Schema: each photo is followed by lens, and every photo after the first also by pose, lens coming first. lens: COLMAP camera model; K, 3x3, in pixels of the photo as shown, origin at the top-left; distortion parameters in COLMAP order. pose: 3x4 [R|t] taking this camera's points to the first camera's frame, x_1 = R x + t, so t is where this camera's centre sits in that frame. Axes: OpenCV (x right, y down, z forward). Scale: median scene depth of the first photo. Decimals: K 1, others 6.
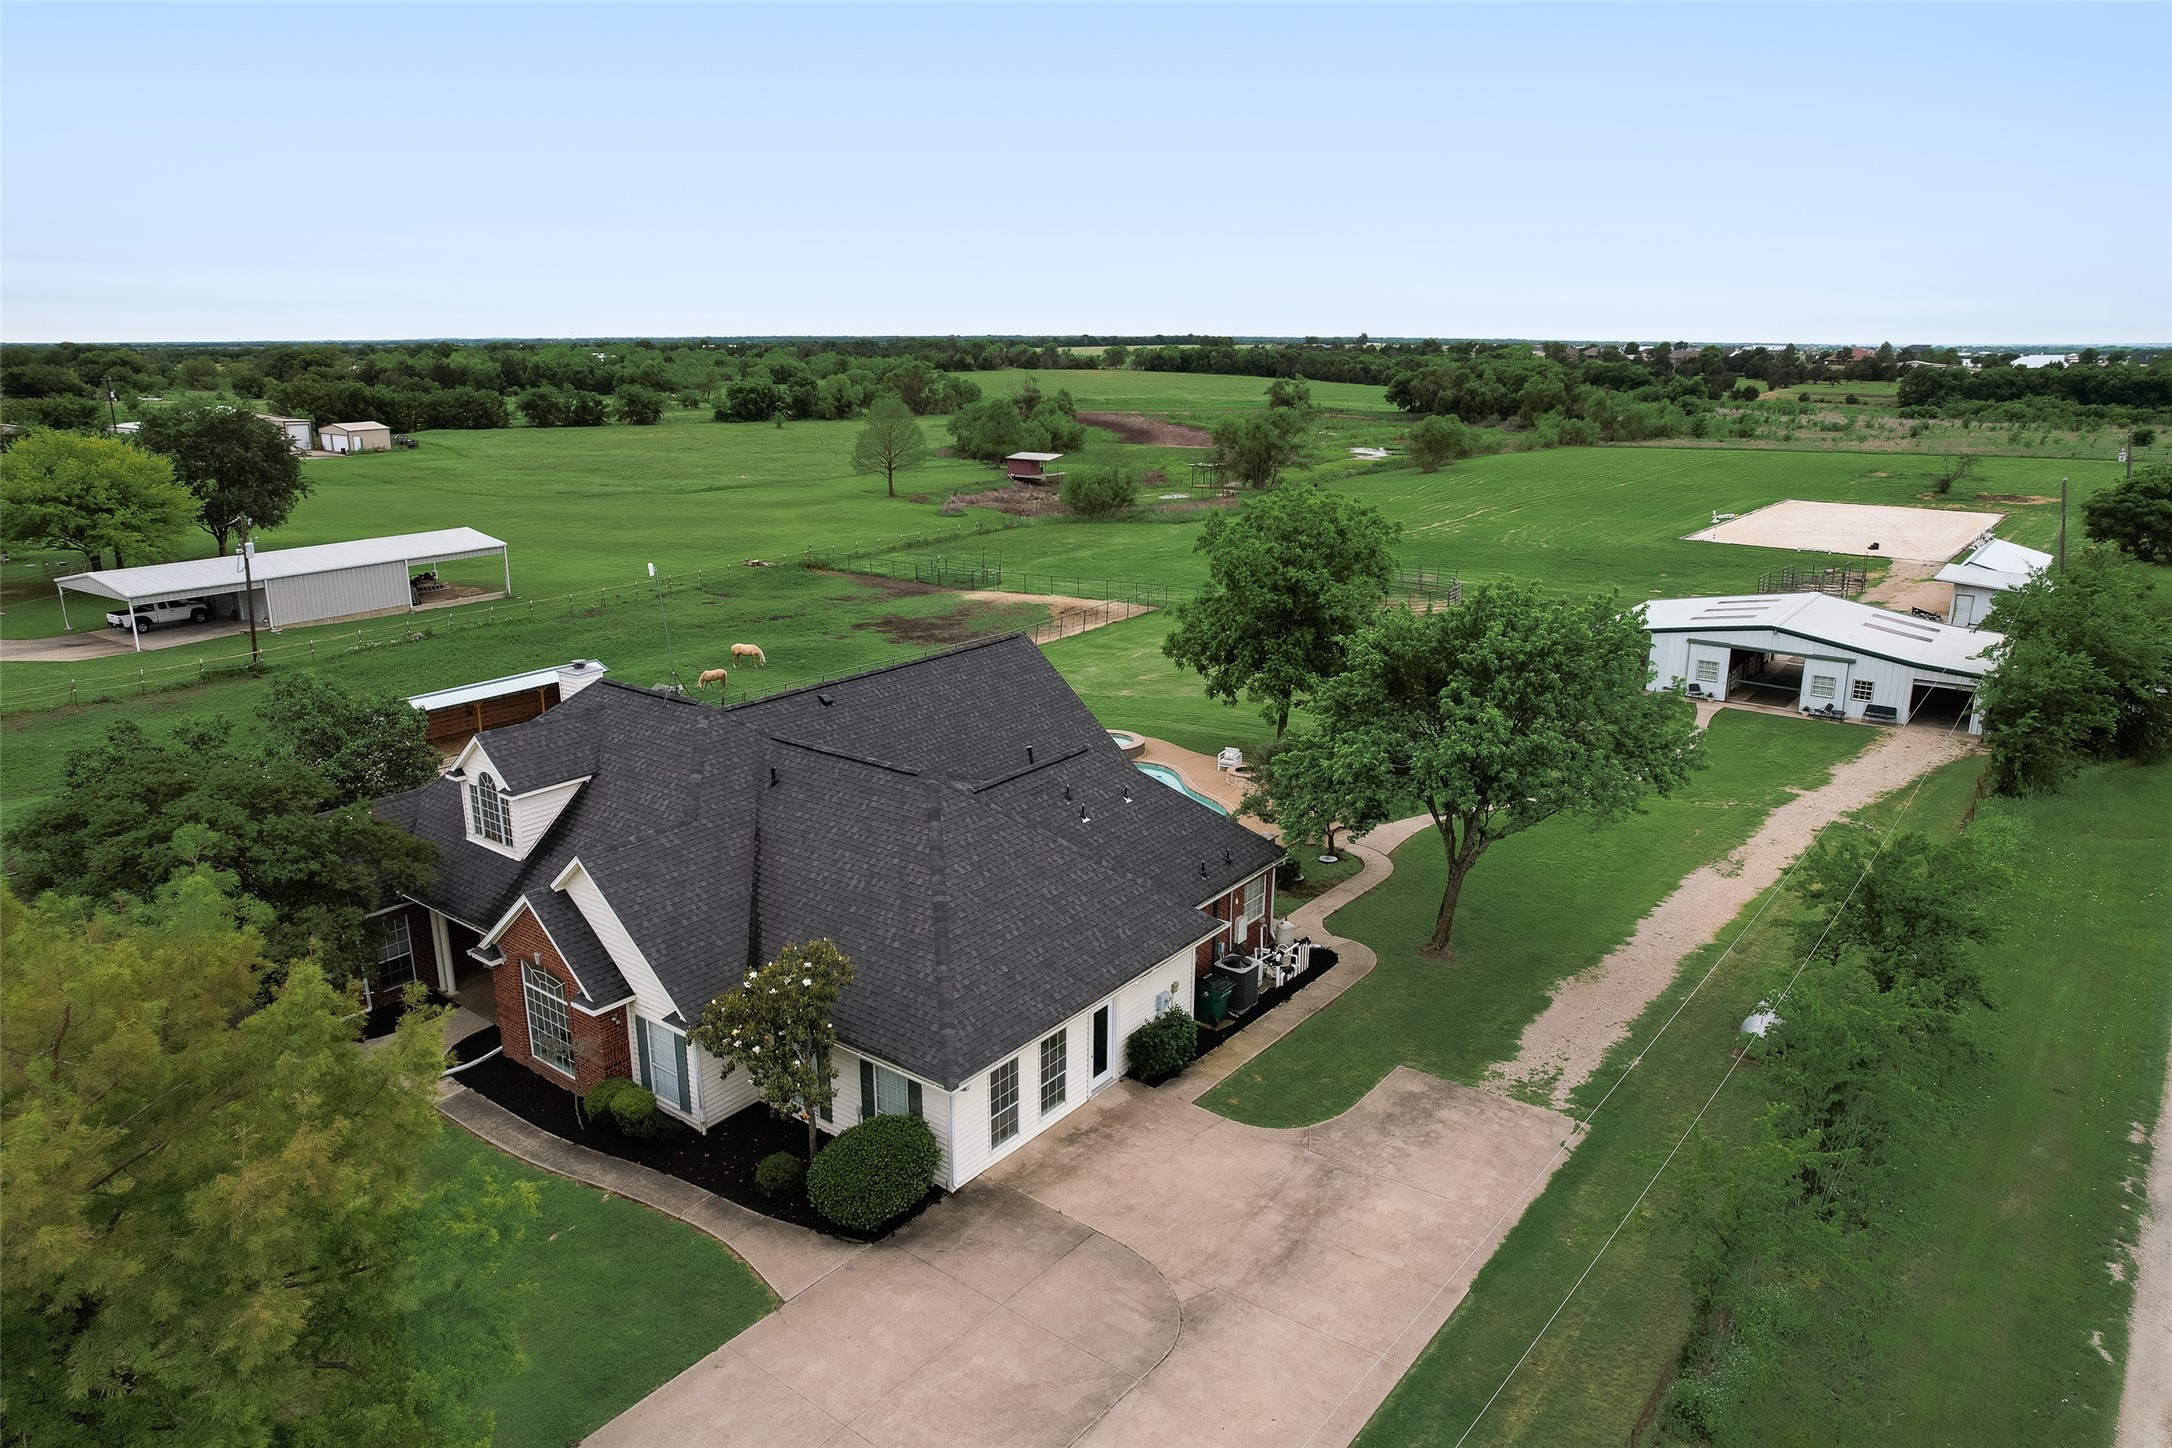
lens RADIAL K [[1409.8, 0, 1086.0], [0, 1409.8, 724.0], [0, 0, 1]] dist [-0.079165, 0.070154]
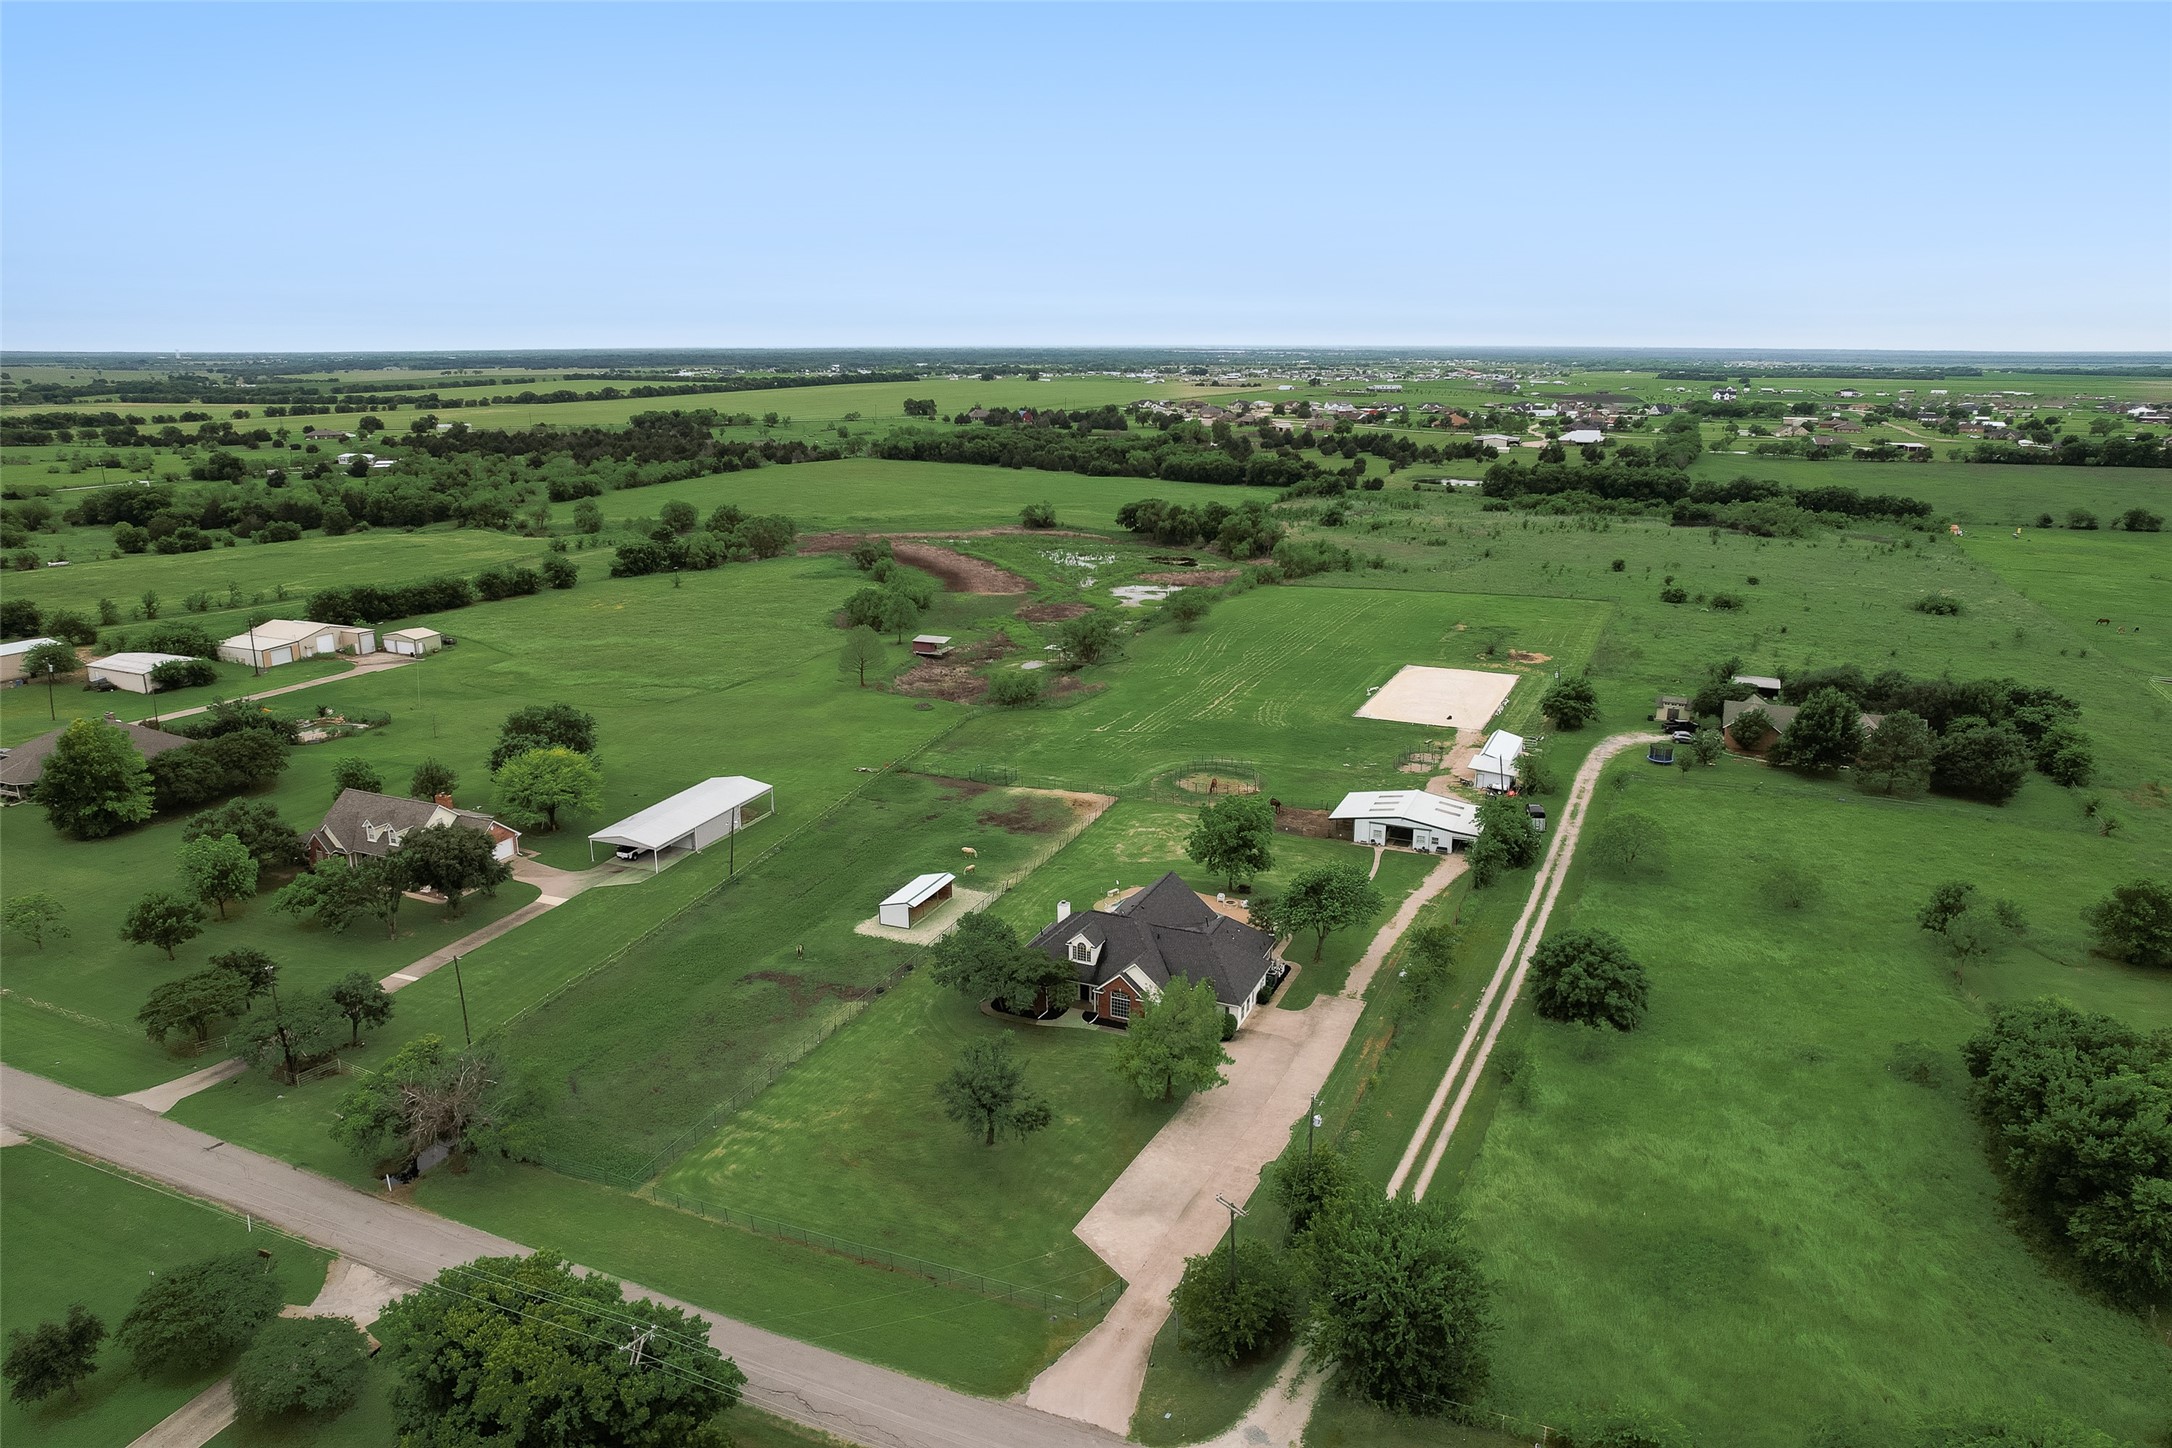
lens RADIAL K [[1389.3, 0, 1086.0], [0, 1389.3, 724.0], [0, 0, 1]] dist [-0.071820, 0.067389]
pose [[0.972076, -0.063615, 0.225880, -0.234016], [0.064051, 0.997932, 0.005407, -0.108427], [-0.225756, 0.009212, 0.974140, -0.499334]]
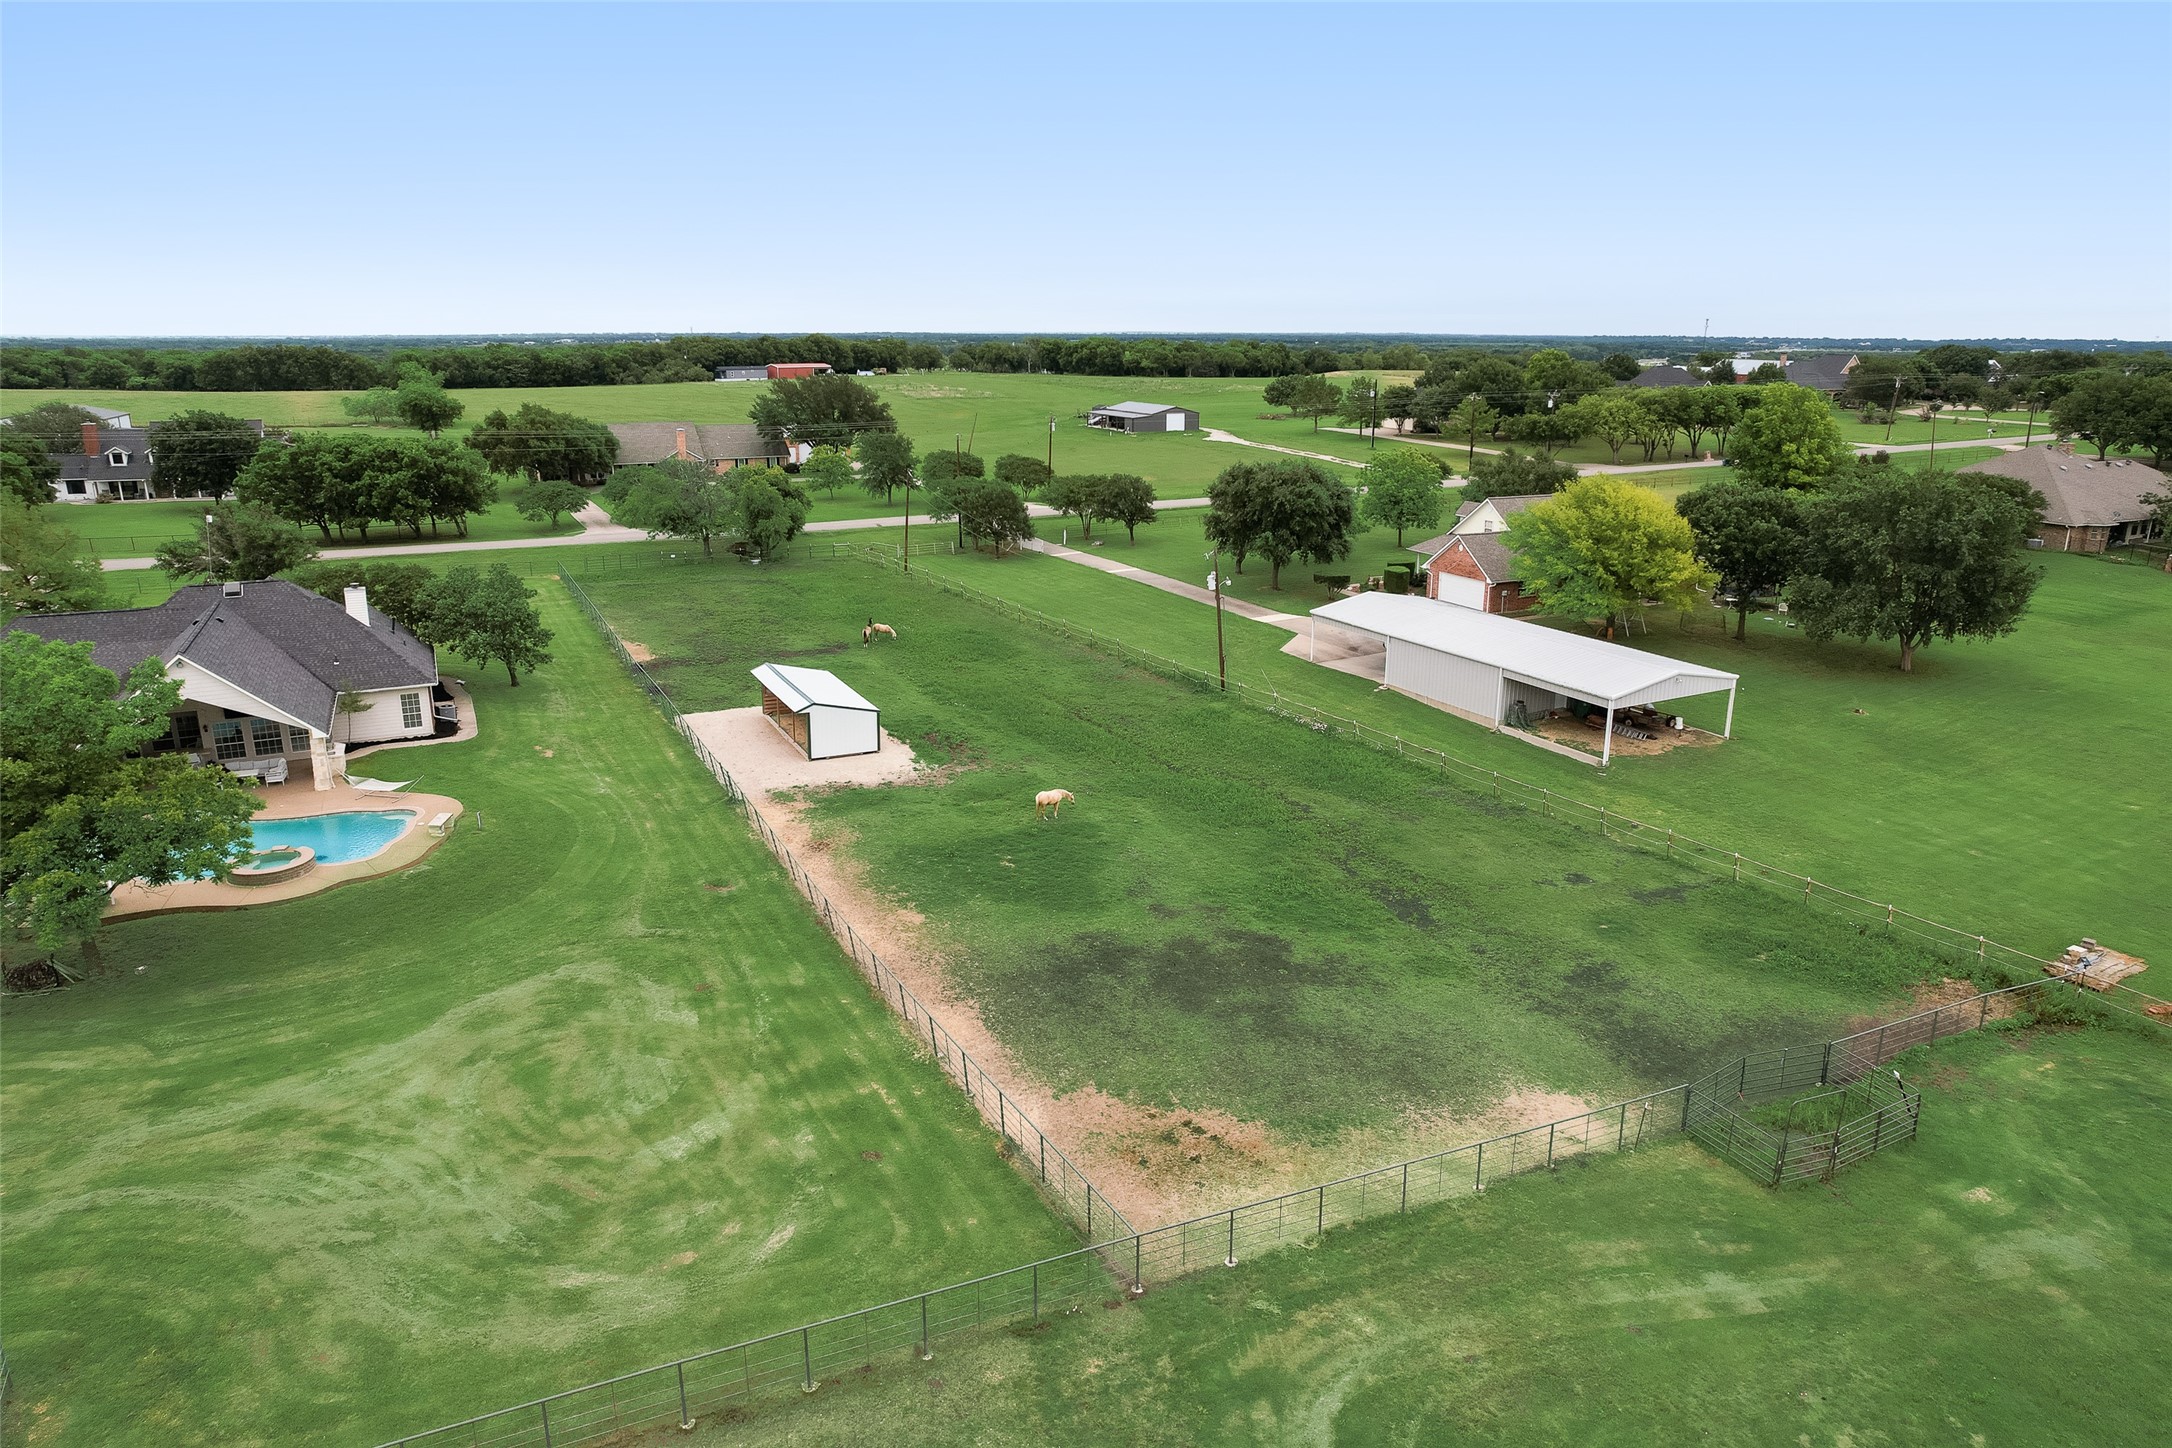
lens RADIAL K [[1400.3, 0, 1086.0], [0, 1400.3, 724.0], [0, 0, 1]] dist [-0.078691, 0.072406]
pose [[-0.461996, 0.239789, -0.853850, 0.169282], [-0.240516, 0.892801, 0.380865, -0.177338], [0.853646, 0.381322, -0.354798, 0.569836]]
